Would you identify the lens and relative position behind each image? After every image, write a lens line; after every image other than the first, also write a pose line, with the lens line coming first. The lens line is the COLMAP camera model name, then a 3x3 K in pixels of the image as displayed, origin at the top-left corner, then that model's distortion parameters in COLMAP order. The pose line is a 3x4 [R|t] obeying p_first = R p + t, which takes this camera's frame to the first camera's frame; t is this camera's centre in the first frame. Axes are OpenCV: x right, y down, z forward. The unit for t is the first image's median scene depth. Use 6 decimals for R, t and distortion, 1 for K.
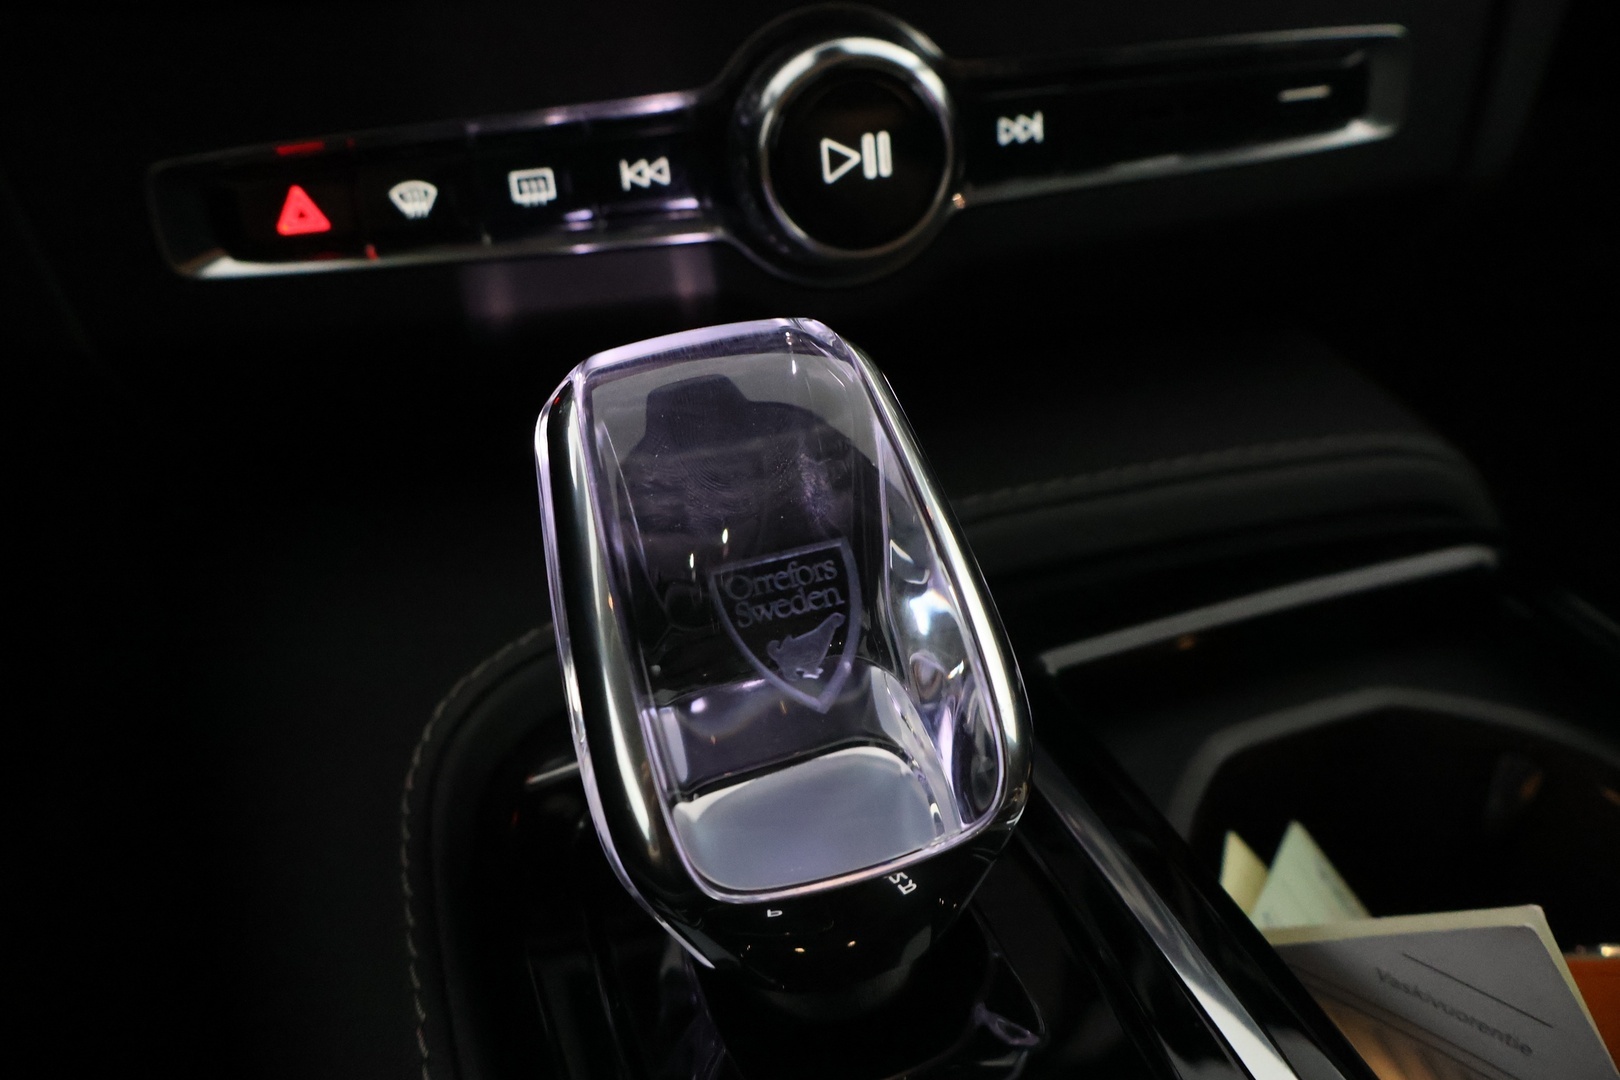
lens RADIAL K [[1339.7, 0, 814.5], [0, 1339.7, 558.4], [0, 0, 1]] dist [0.000787, -0.002290]
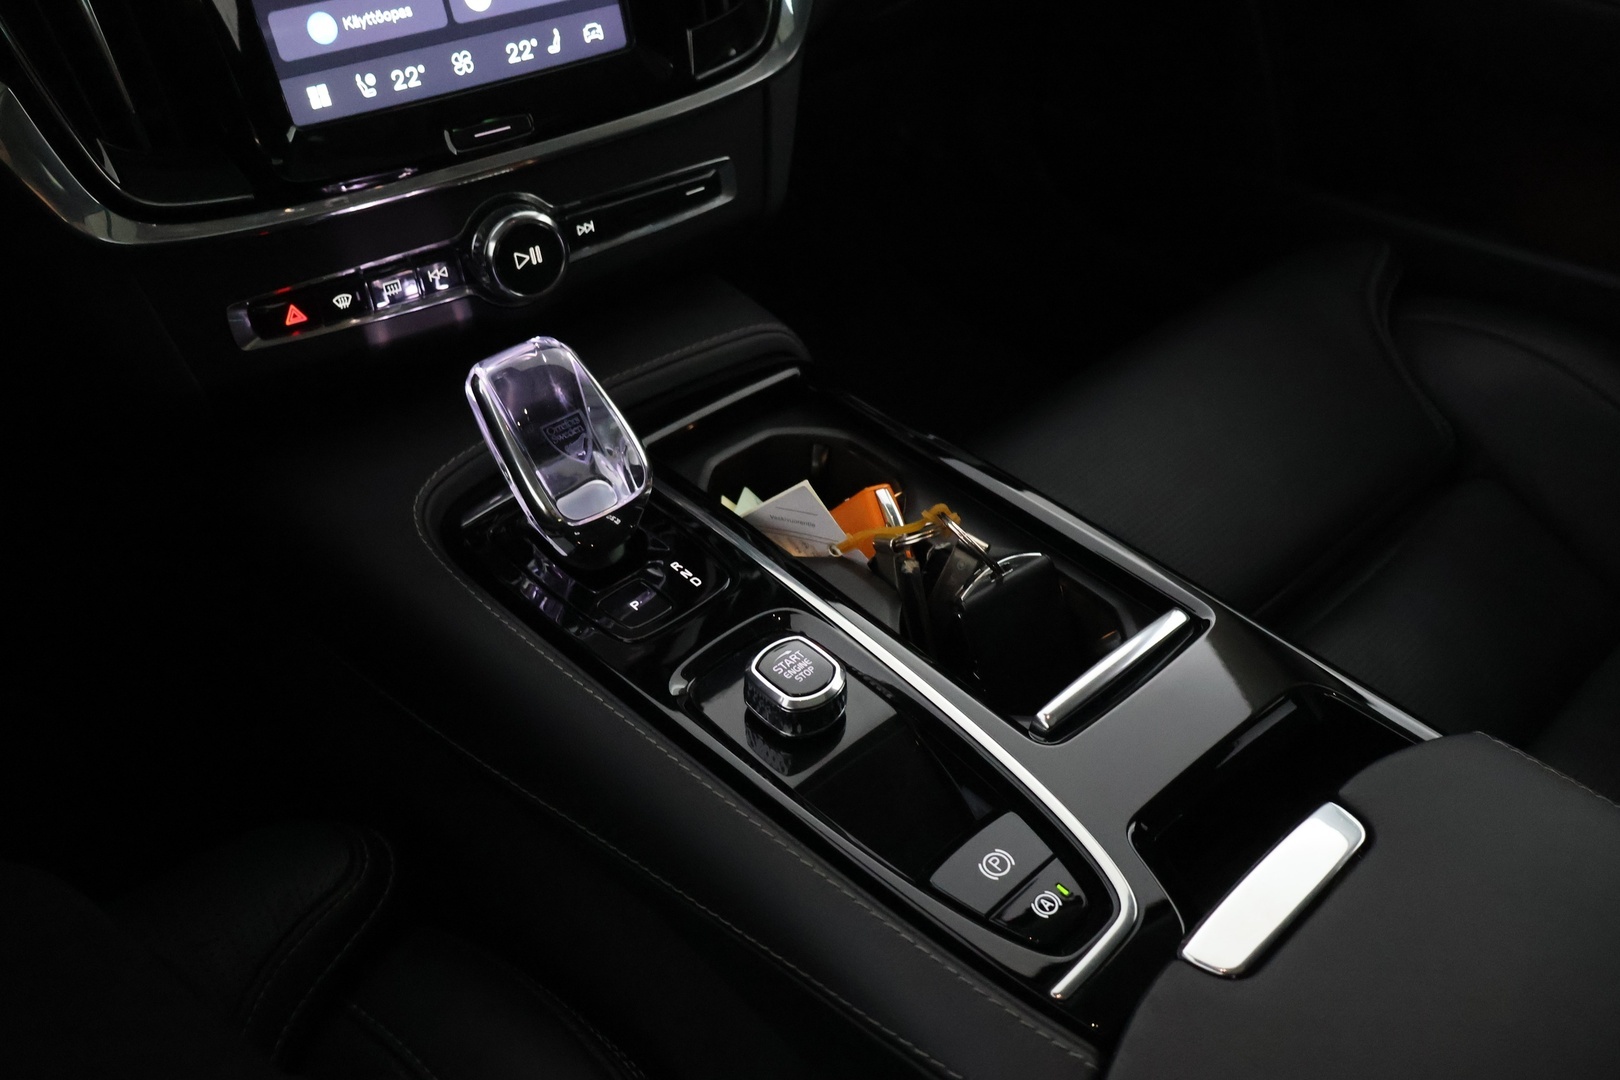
lens RADIAL K [[1339.7, 0, 814.5], [0, 1339.7, 558.4], [0, 0, 1]] dist [0.000787, -0.002290]
pose [[0.917475, -0.221538, 0.330395, -0.424720], [0.181922, 0.972298, 0.146771, -0.025880], [-0.353757, -0.074552, 0.932361, -1.537288]]
